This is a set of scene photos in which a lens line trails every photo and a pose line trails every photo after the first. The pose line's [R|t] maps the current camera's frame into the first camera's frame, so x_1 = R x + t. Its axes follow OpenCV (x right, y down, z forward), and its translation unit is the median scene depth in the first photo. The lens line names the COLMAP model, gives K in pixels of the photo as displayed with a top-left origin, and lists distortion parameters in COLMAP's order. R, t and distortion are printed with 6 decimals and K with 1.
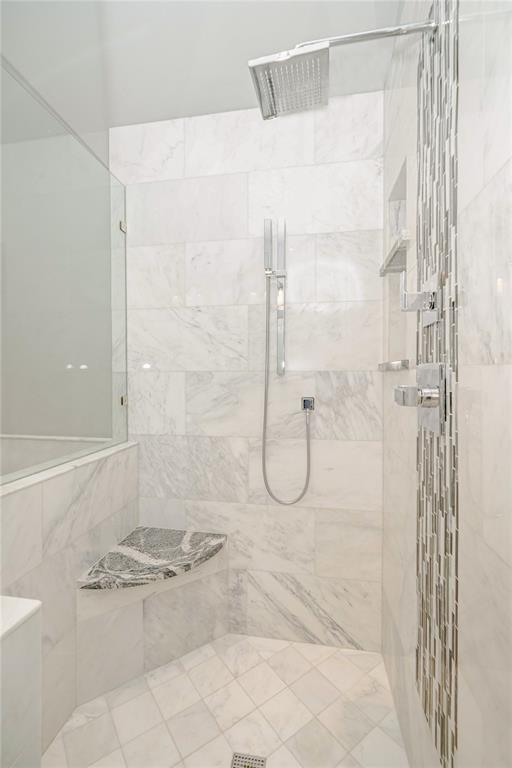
lens RADIAL K [[350.4, 0, 256.8], [0, 350.4, 376.6], [0, 0, 1]] dist [0.000362, 0.000139]
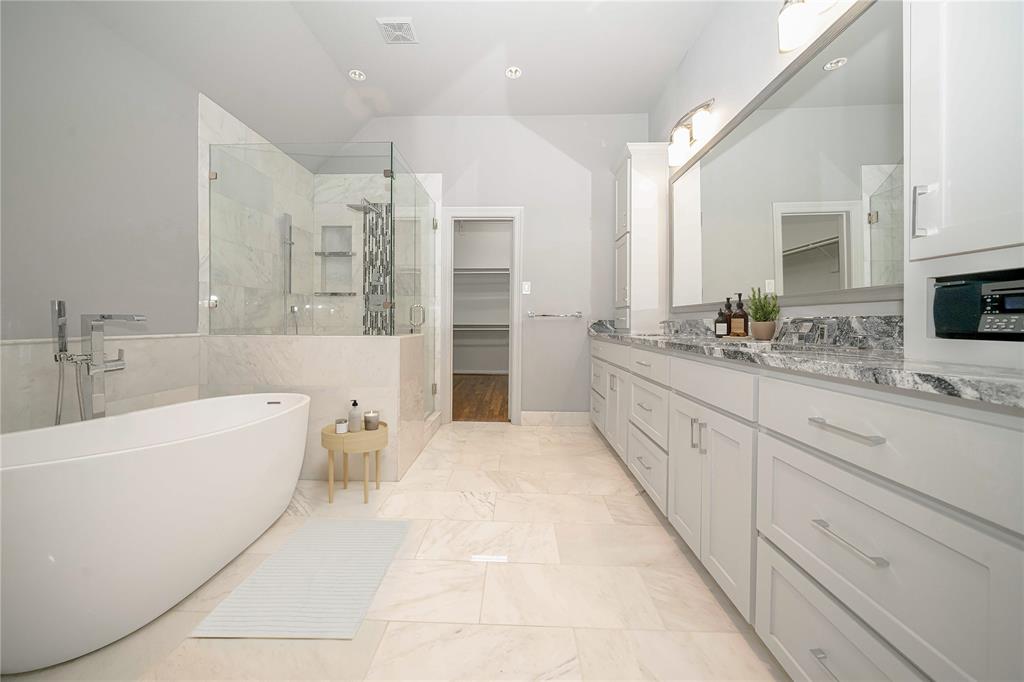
lens RADIAL K [[357.9, 0, 508.9], [0, 357.9, 327.2], [0, 0, 1]] dist [-0.010079, 0.000004]
pose [[-0.155149, -0.015079, 0.987776, -2.081106], [0.001531, 0.999879, 0.015504, 0.150967], [-0.987890, 0.003918, -0.155107, 0.089906]]
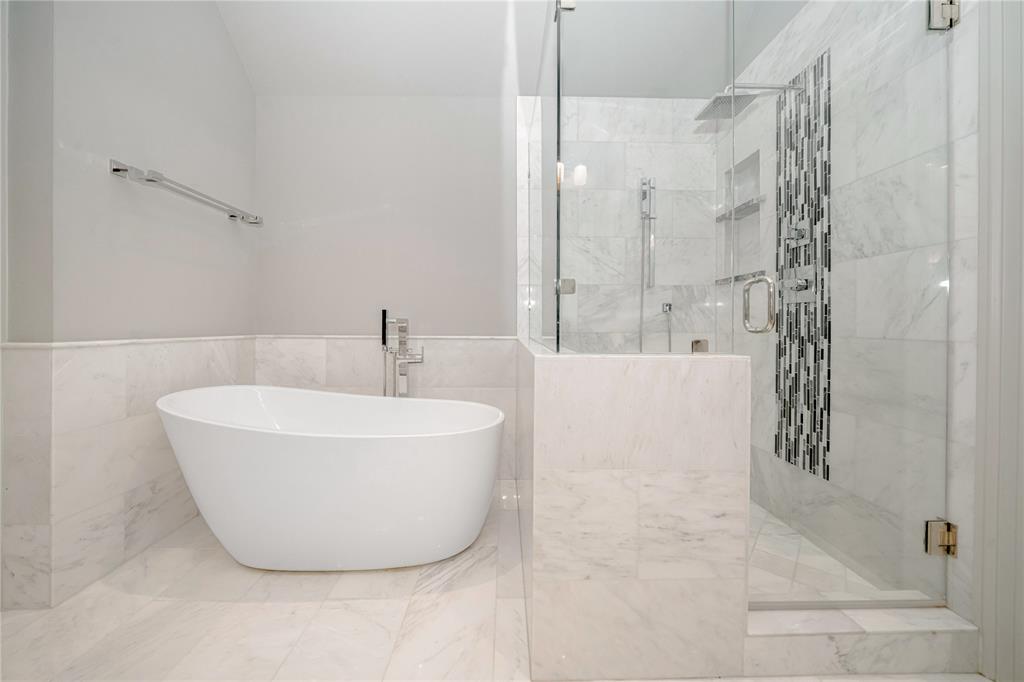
lens RADIAL K [[357.9, 0, 508.9], [0, 357.9, 327.2], [0, 0, 1]] dist [-0.010079, 0.000004]
pose [[0.981212, 0.002856, 0.192913, -0.771787], [-0.002341, 0.999993, -0.002897, 0.162089], [-0.192920, 0.002391, 0.981212, -0.309888]]
